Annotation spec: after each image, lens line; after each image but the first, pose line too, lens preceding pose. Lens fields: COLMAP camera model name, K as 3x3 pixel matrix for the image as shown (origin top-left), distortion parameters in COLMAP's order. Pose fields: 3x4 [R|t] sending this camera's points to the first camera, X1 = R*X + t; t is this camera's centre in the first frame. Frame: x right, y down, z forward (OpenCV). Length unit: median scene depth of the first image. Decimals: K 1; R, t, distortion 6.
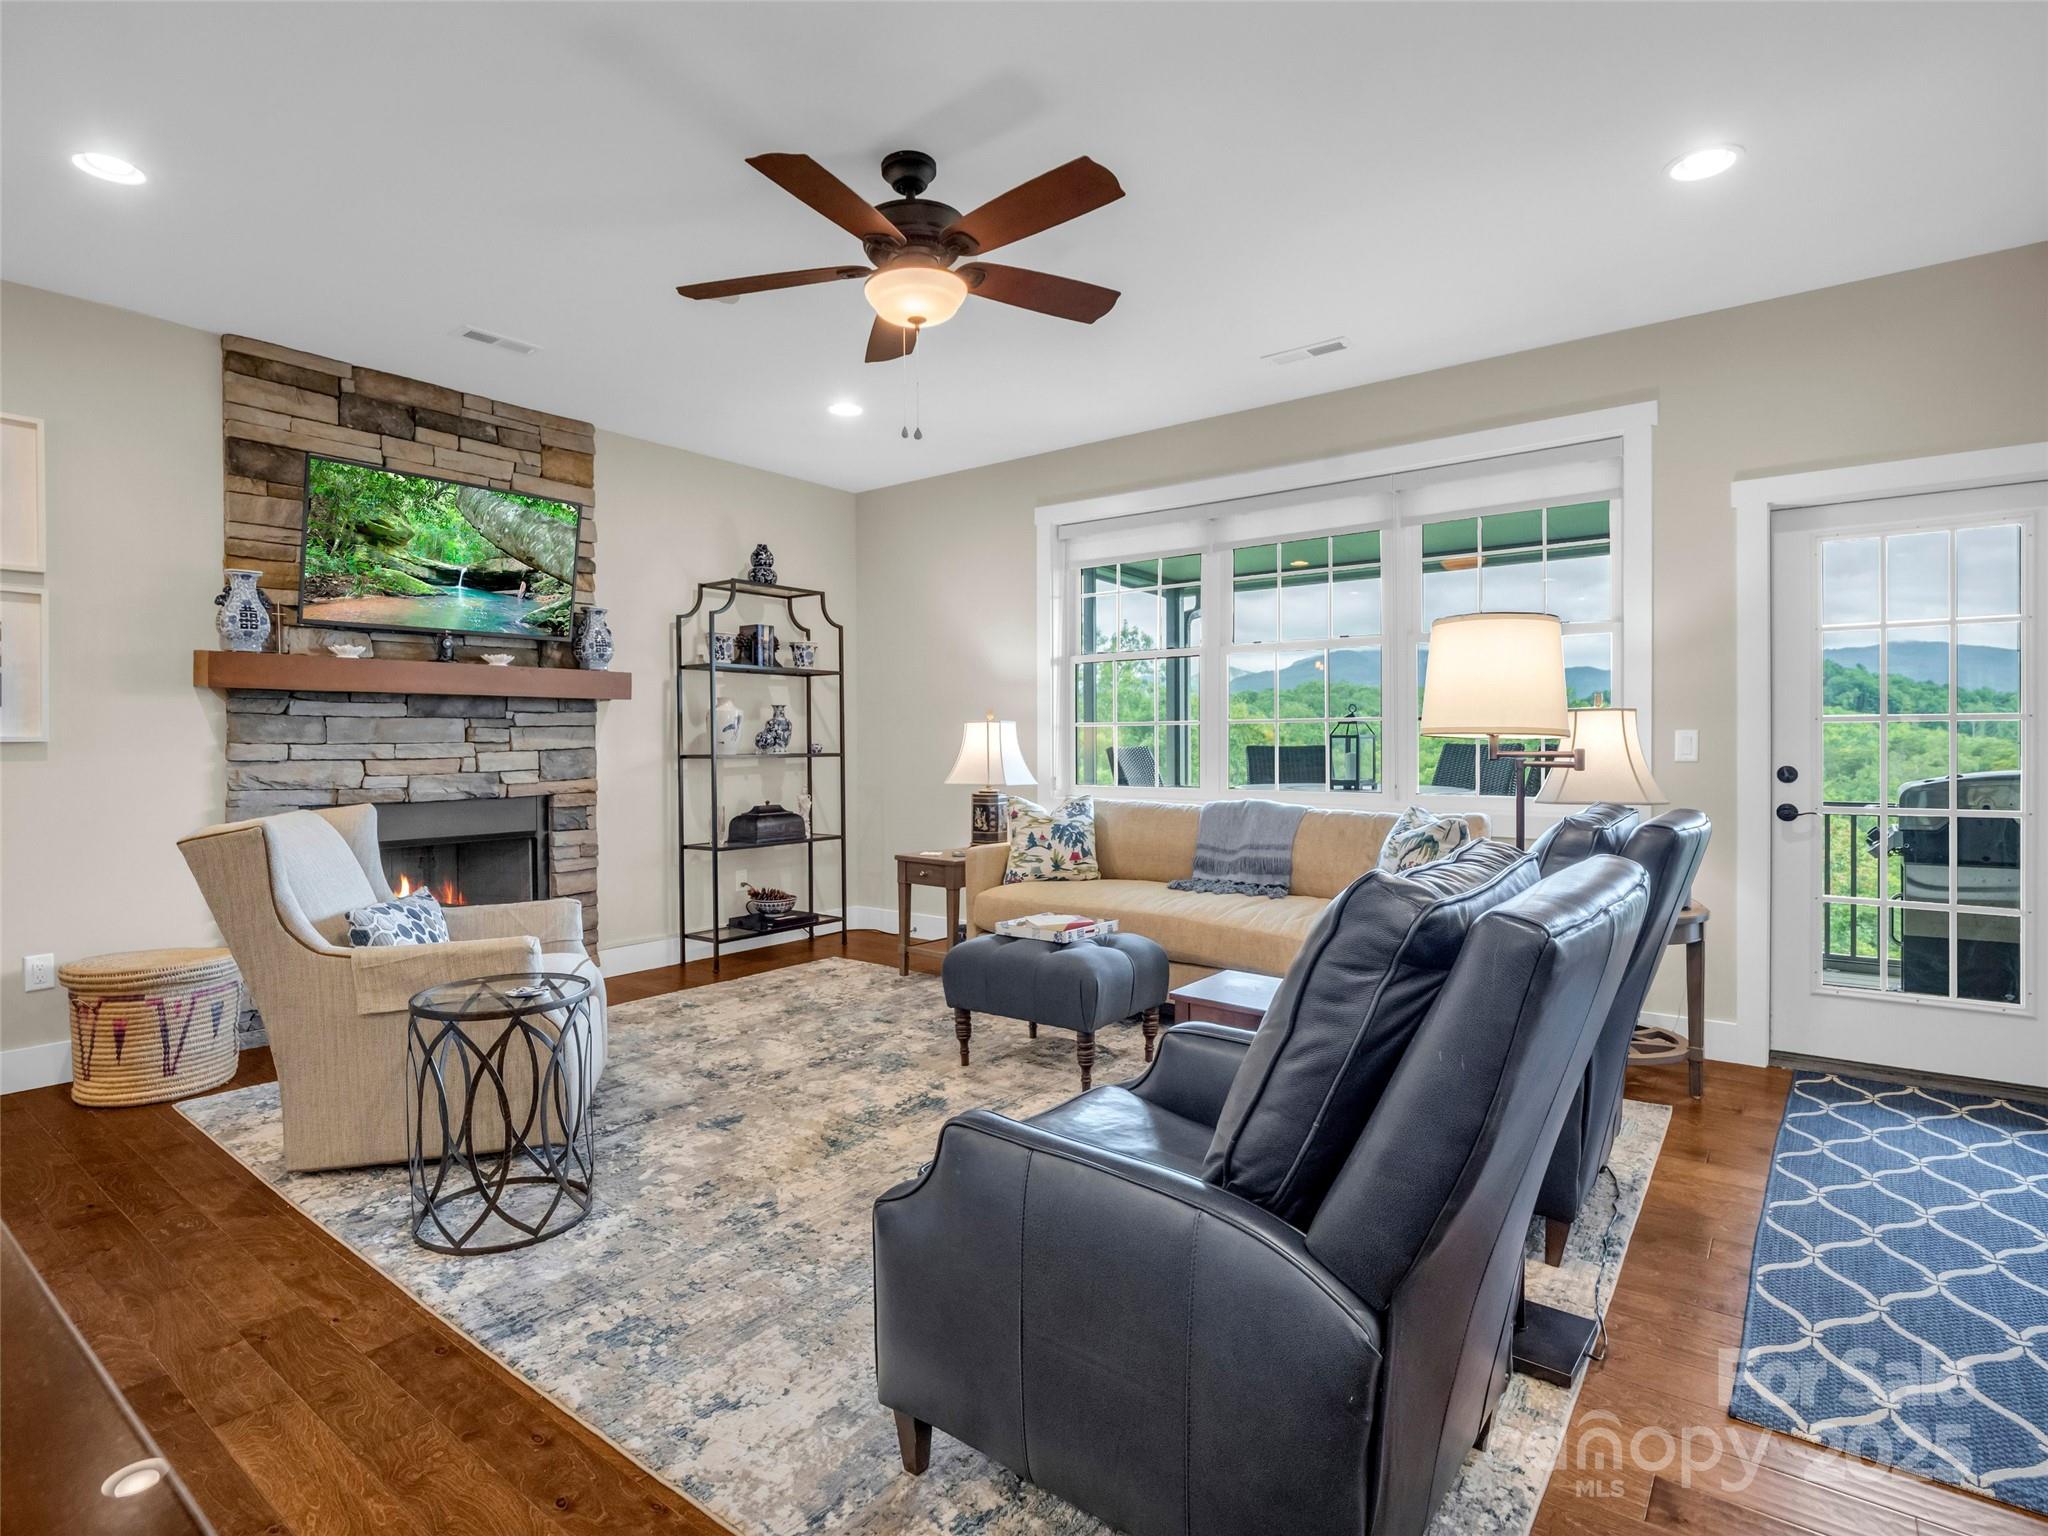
lens RADIAL K [[1037.4, 0, 1012.5], [0, 1037.4, 756.5], [0, 0, 1]] dist [-0.004311, -0.004239]
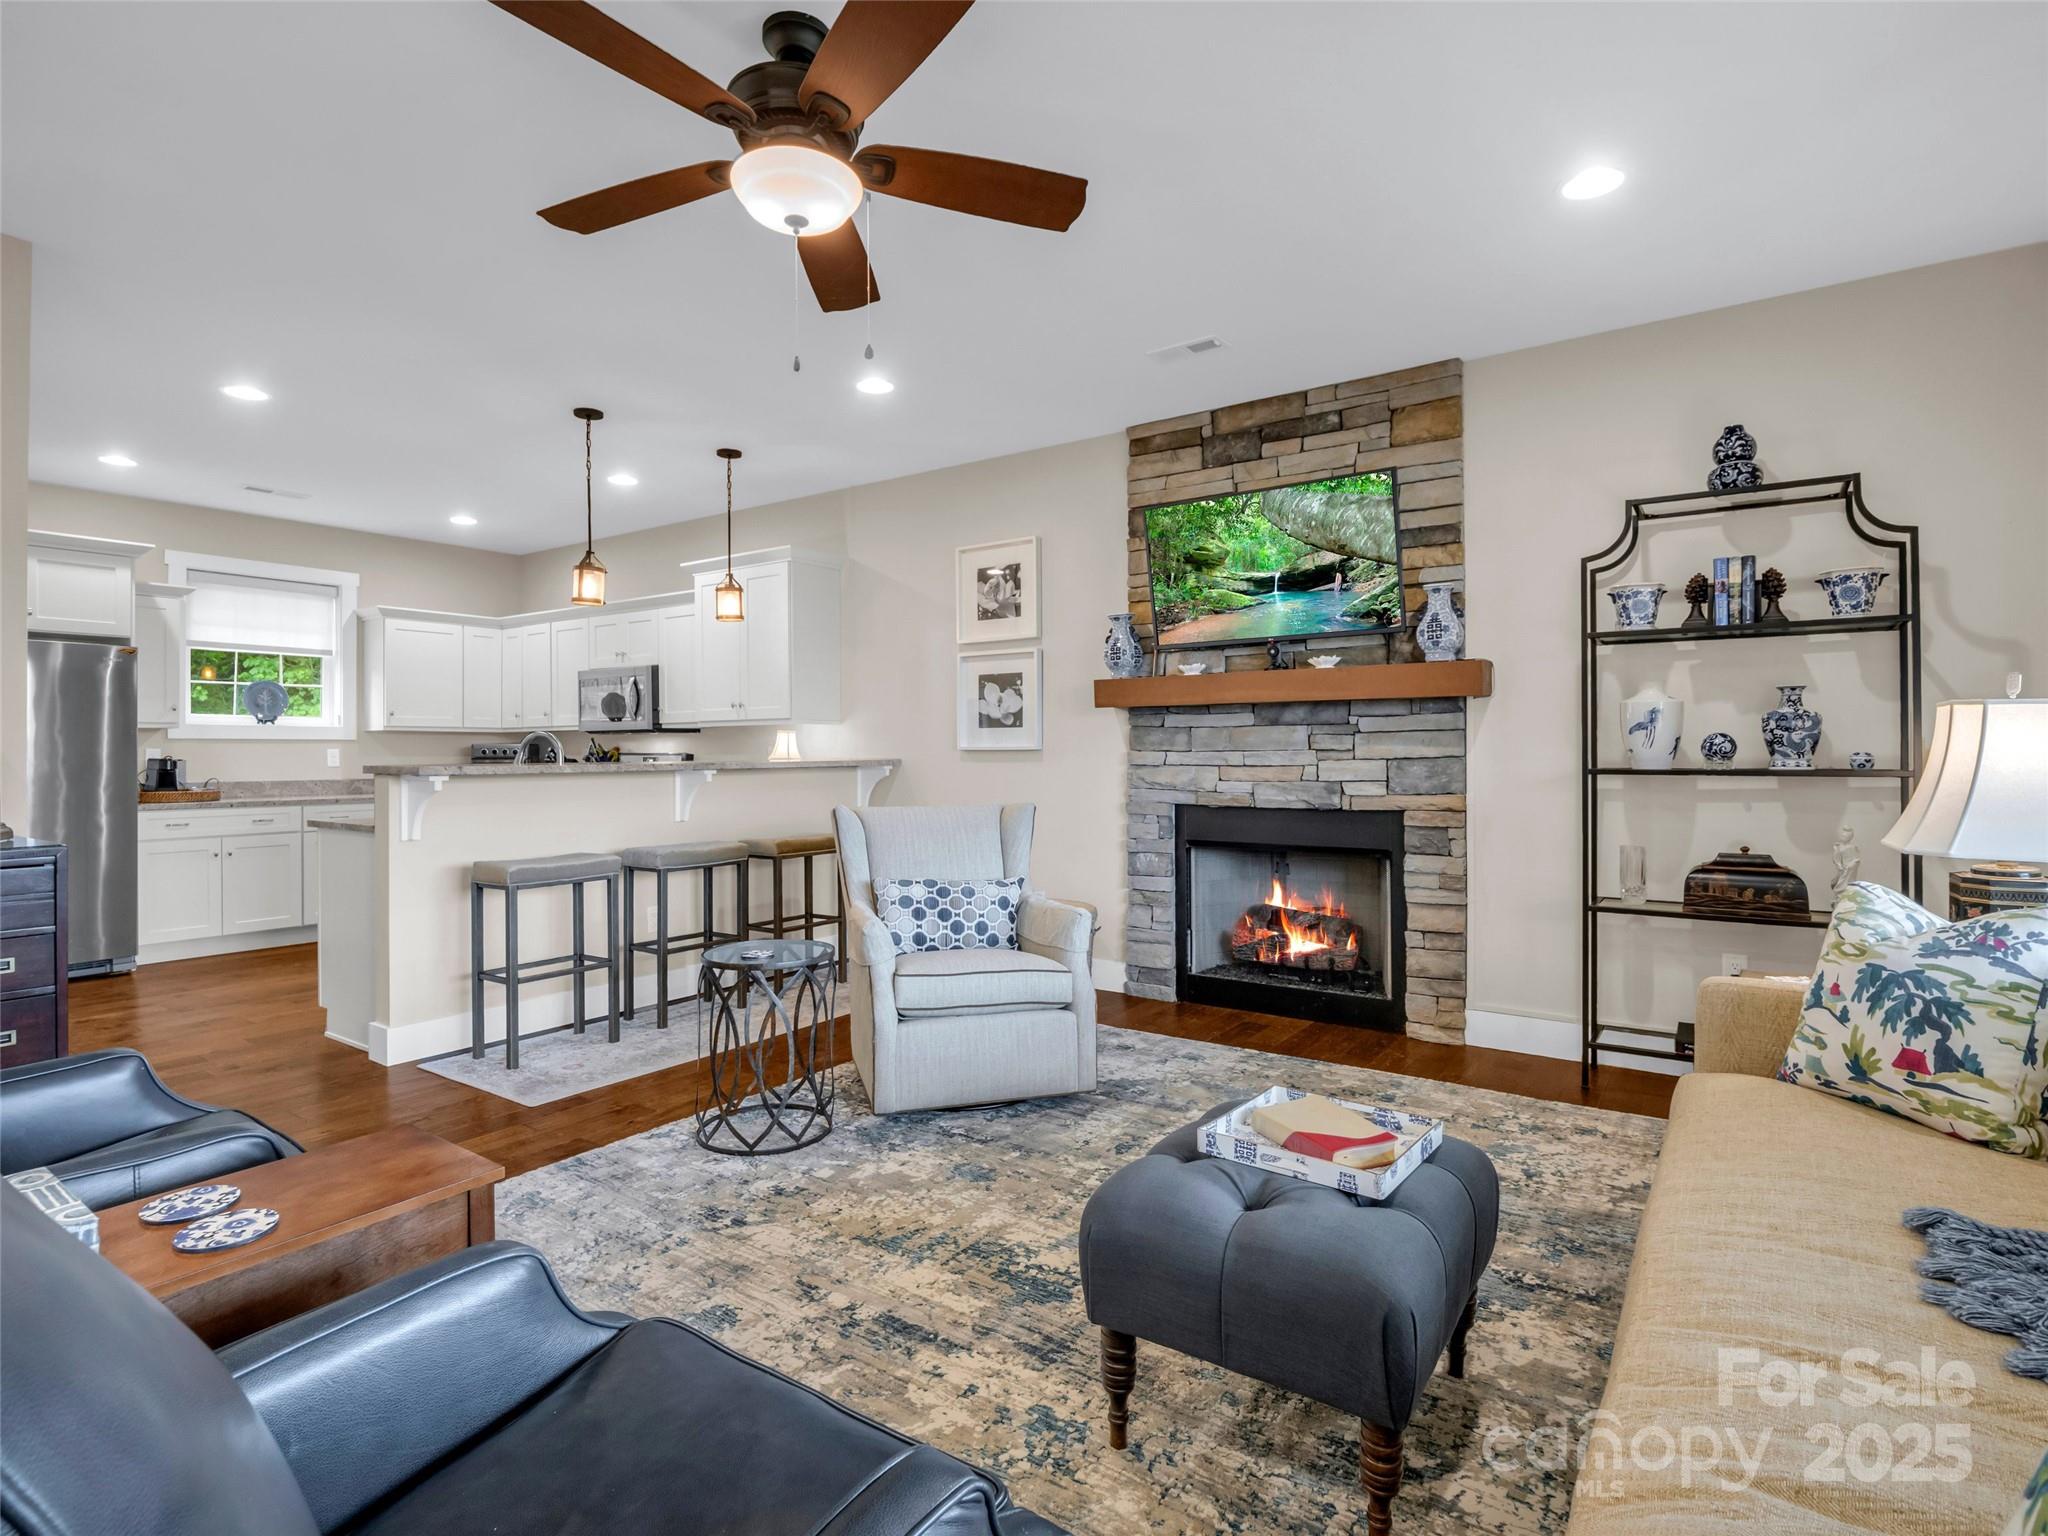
lens RADIAL K [[1037.4, 0, 1030.2], [0, 1037.4, 751.9], [0, 0, 1]] dist [-0.004311, -0.004239]
pose [[0.050406, 0.004801, -0.998717, 0.435804], [-0.010718, 0.999933, 0.004266, -0.013131], [0.998671, 0.010489, 0.050455, 0.701722]]
